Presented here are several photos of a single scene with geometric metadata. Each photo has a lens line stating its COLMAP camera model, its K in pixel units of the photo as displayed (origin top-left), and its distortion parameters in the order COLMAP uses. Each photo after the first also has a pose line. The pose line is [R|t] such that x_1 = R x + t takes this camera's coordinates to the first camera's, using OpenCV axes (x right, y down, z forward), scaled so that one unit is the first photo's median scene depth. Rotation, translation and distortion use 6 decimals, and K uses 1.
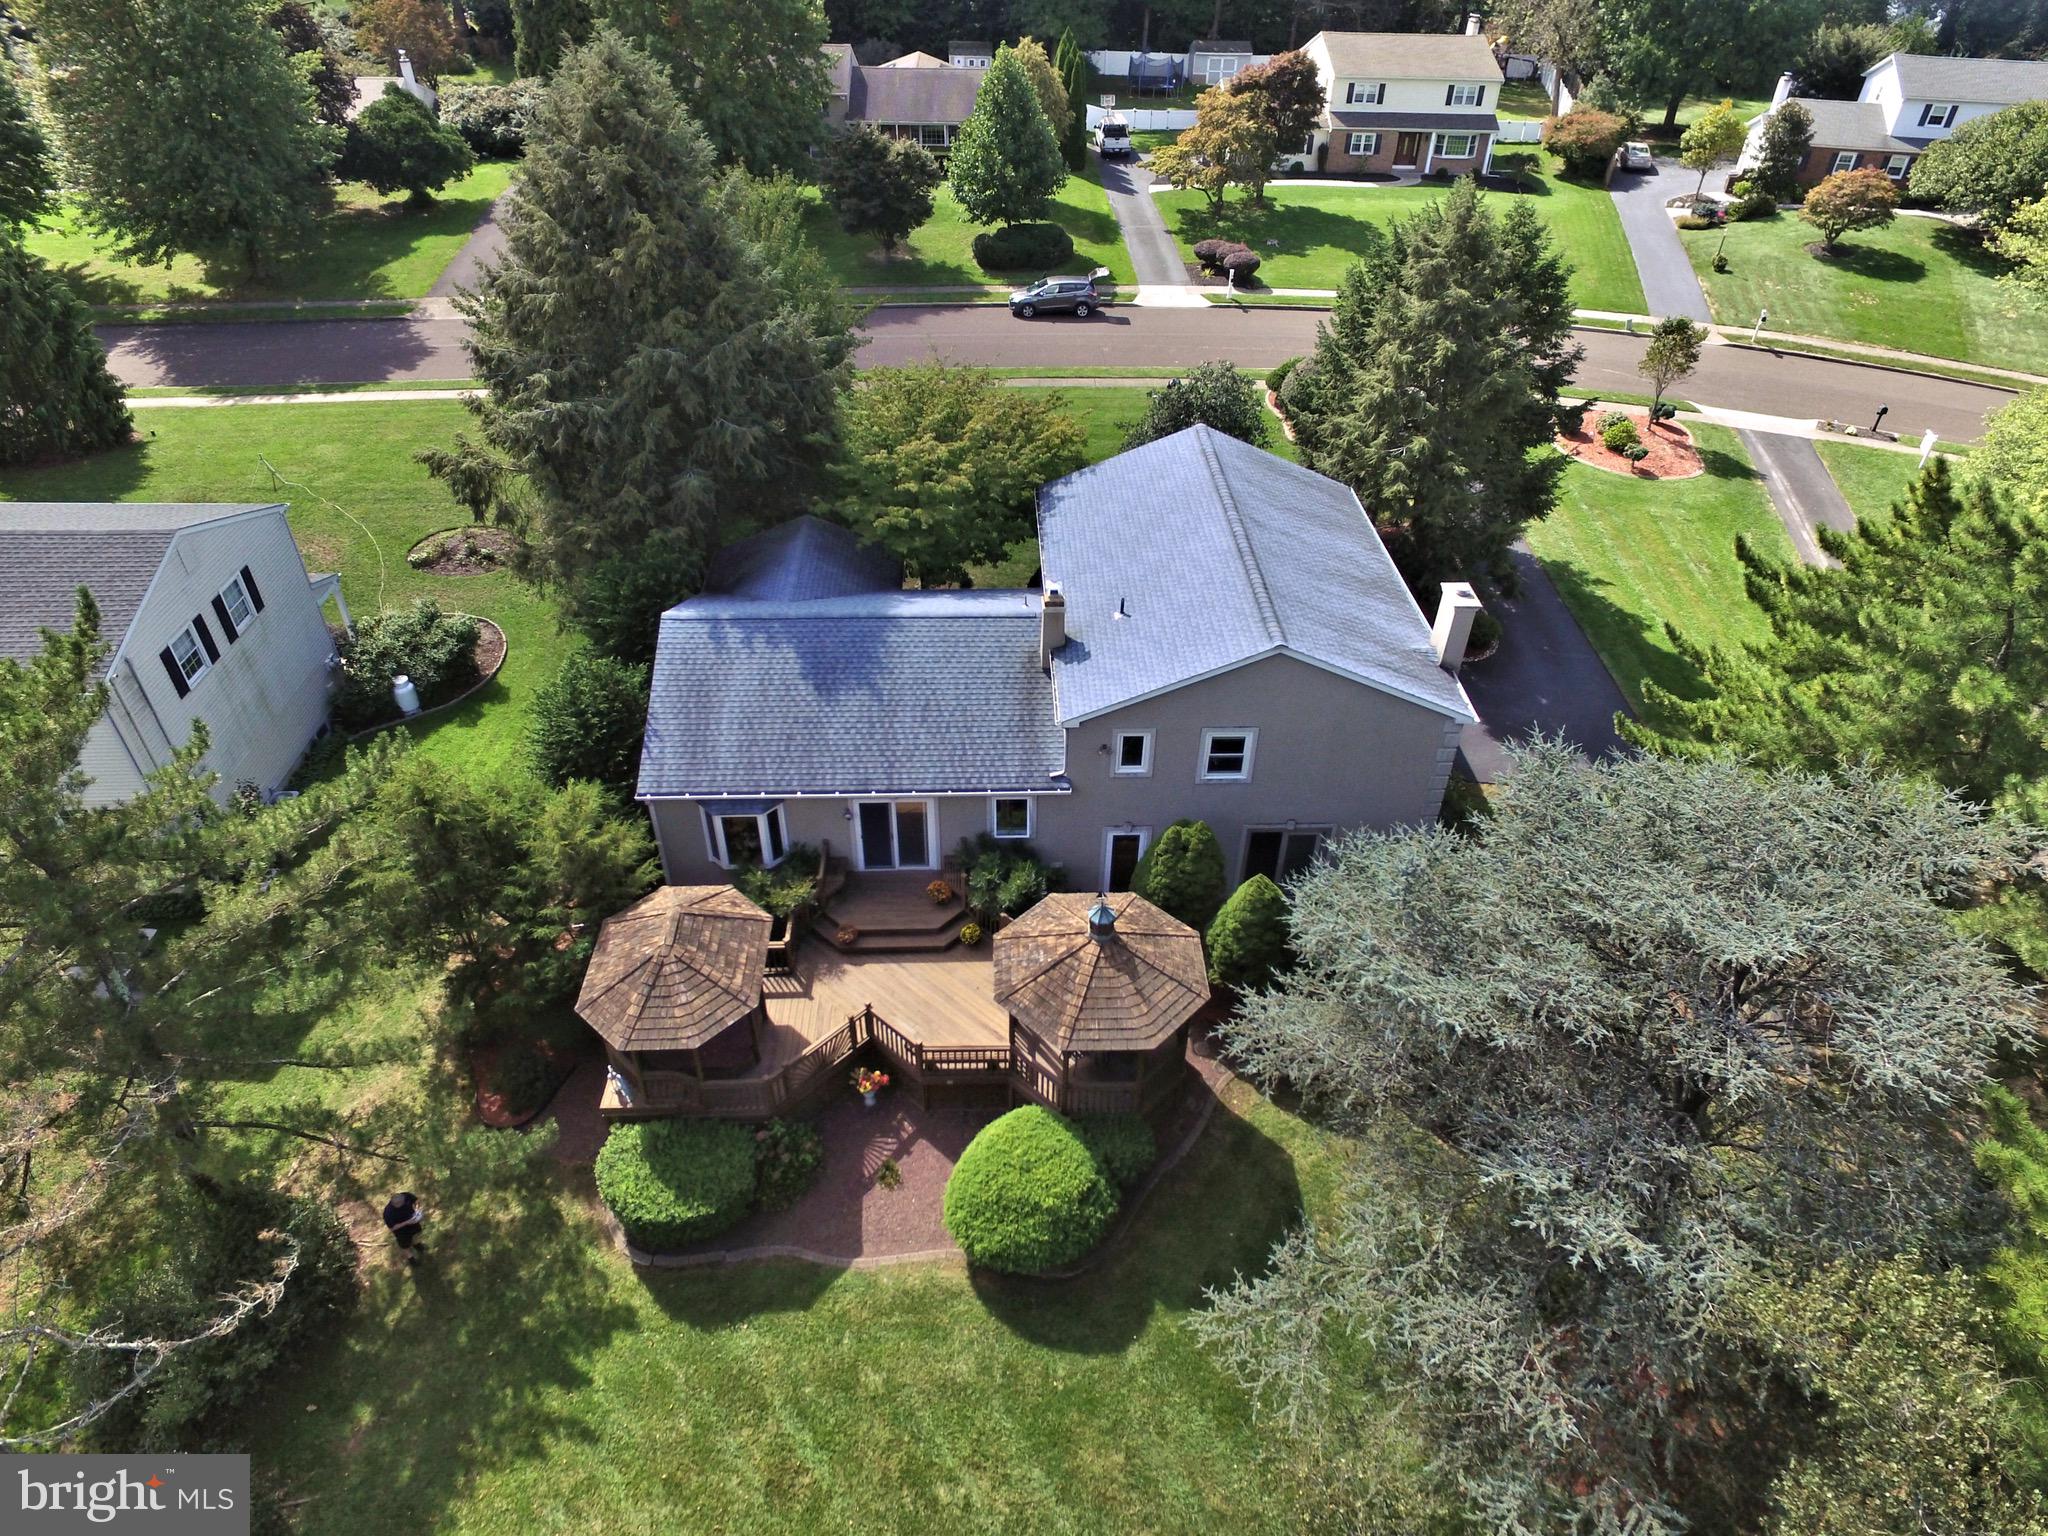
lens RADIAL K [[1244.0, 0, 1056.0], [0, 1244.0, 773.6], [0, 0, 1]] dist [-0.014999, 0.017890]
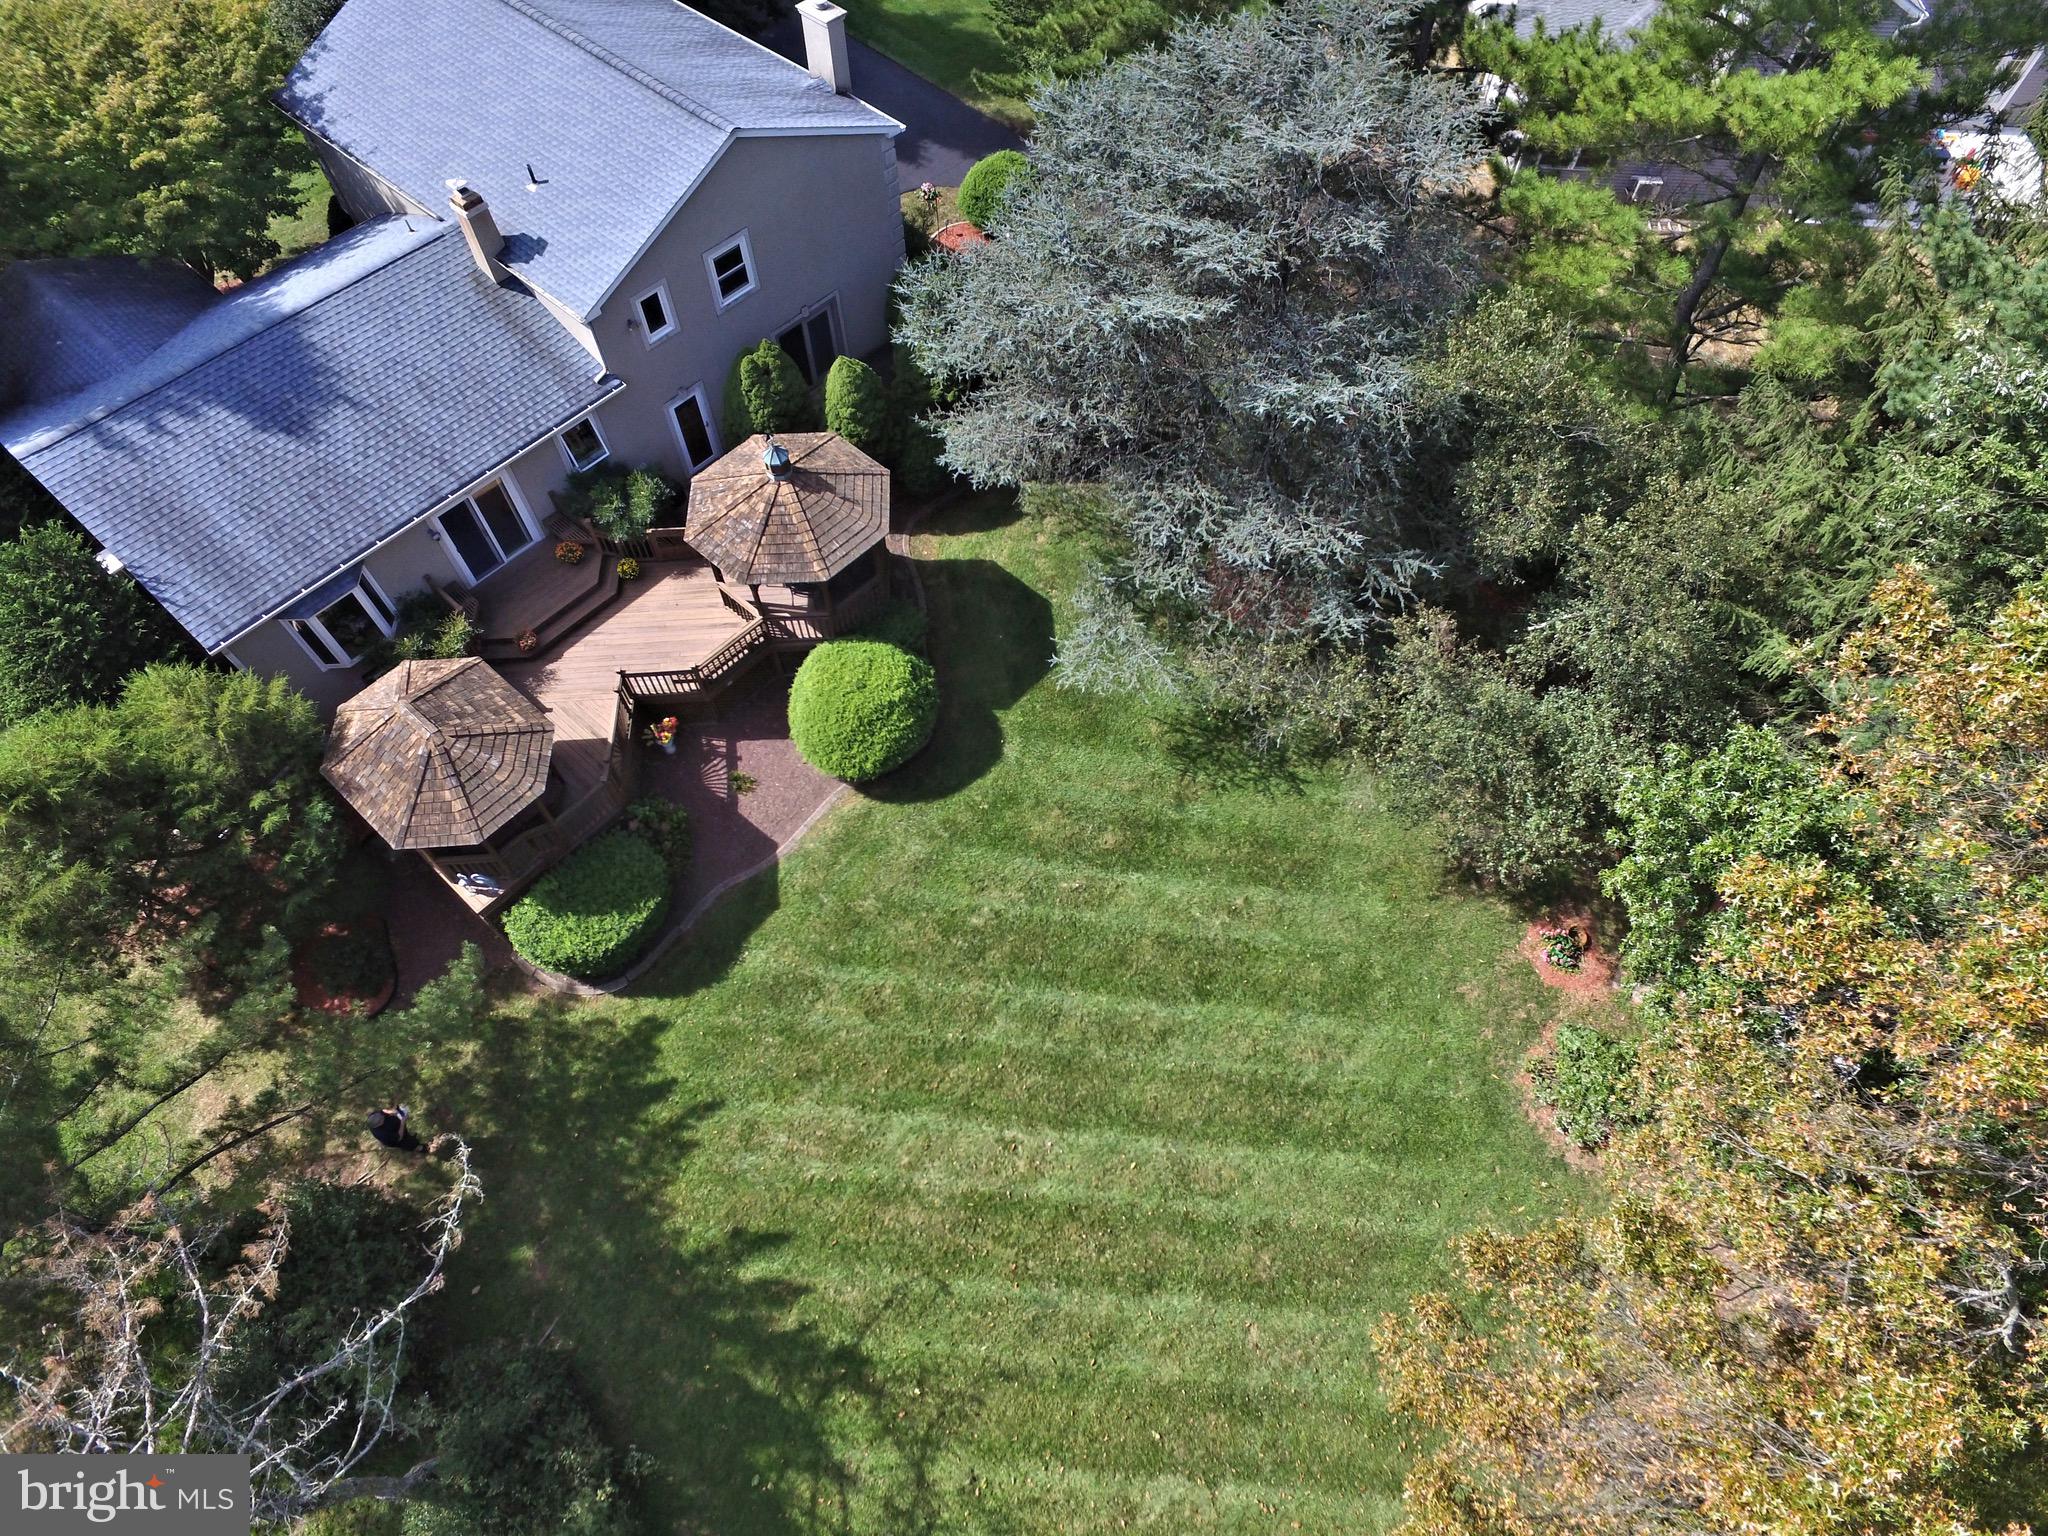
lens RADIAL K [[1185.7, 0, 1051.0], [0, 1185.7, 763.3], [0, 0, 1]] dist [-0.016561, 0.022923]
pose [[0.693266, -0.625246, 0.358397, -0.278976], [0.448062, 0.763448, 0.465174, -0.041264], [-0.564466, -0.161906, 0.809422, 0.023178]]
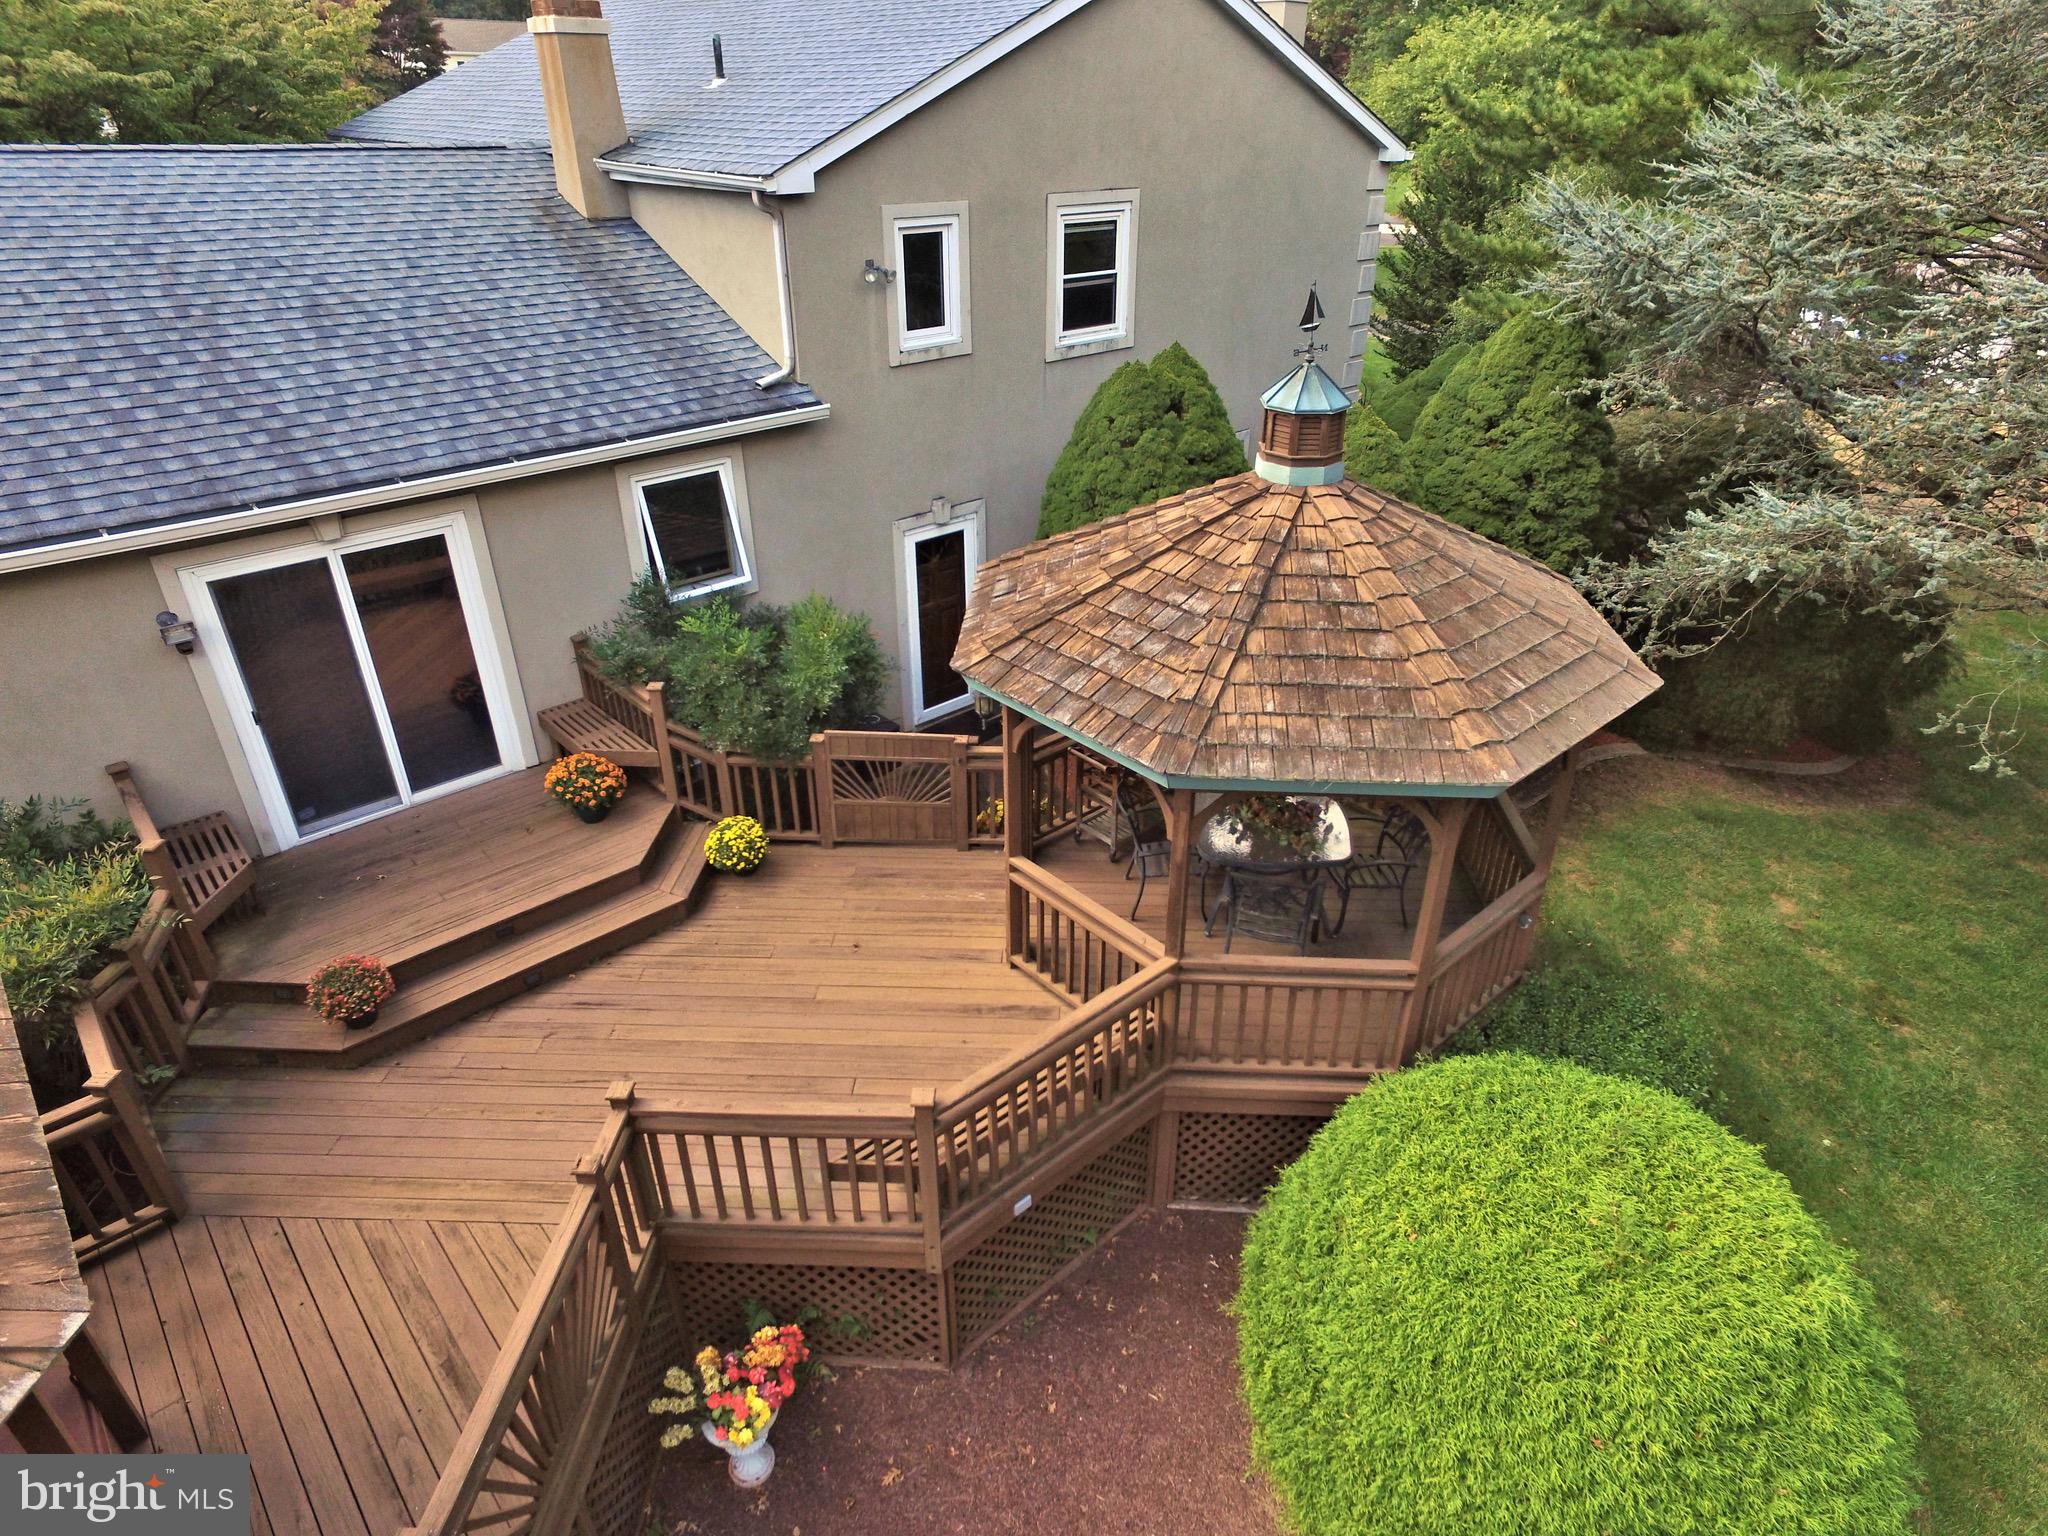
lens RADIAL K [[1185.7, 0, 1051.0], [0, 1185.7, 763.3], [0, 0, 1]] dist [-0.016561, 0.022923]
pose [[0.761949, -0.336010, 0.553652, -0.182034], [0.405586, 0.914050, -0.003442, 0.149536], [-0.504910, 0.227176, 0.832741, 0.700140]]
